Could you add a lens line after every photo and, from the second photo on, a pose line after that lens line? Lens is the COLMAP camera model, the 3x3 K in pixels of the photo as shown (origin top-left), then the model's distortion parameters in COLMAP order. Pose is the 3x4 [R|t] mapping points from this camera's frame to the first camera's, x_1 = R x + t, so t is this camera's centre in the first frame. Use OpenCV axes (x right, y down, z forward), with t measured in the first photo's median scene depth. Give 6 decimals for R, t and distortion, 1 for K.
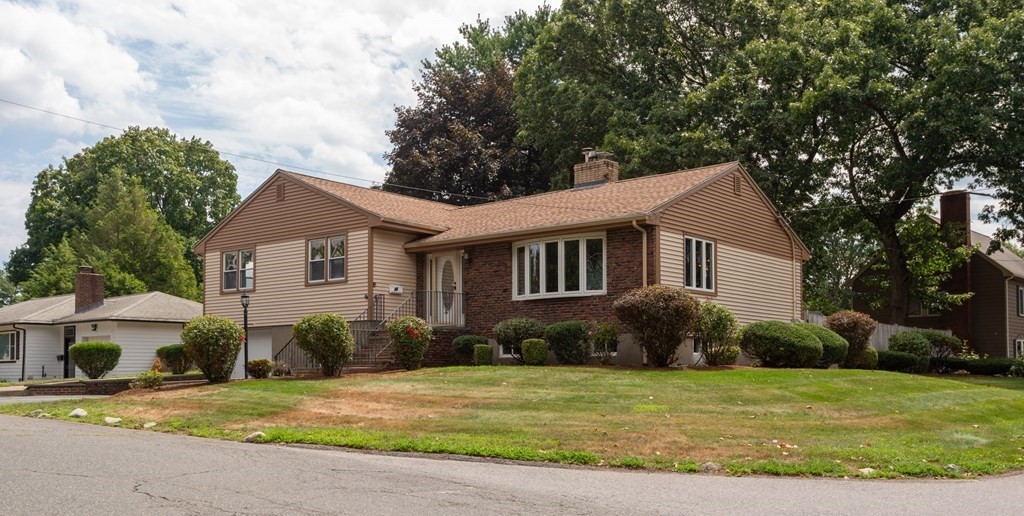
lens RADIAL K [[893.7, 0, 510.5], [0, 893.7, 327.1], [0, 0, 1]] dist [-0.001057, 0.000925]
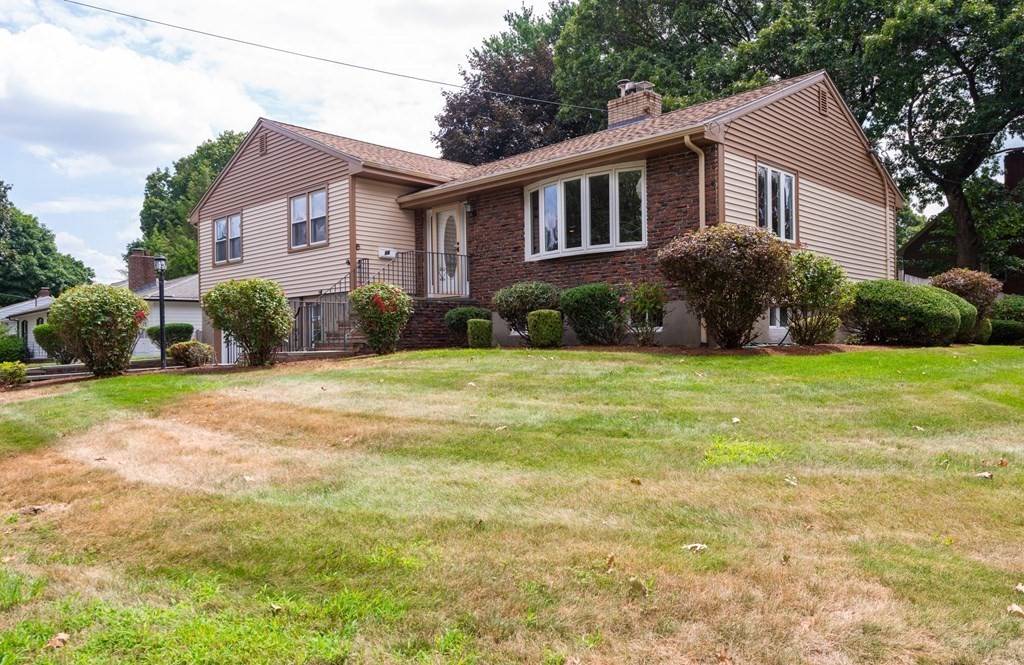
lens RADIAL K [[743.6, 0, 512.0], [0, 743.6, 332.5], [0, 0, 1]] dist [0.001498, -0.000186]
pose [[0.996873, -0.012848, -0.077968, 0.040684], [0.015703, 0.999224, 0.036109, 0.008268], [0.077443, -0.037221, 0.996302, 0.357290]]
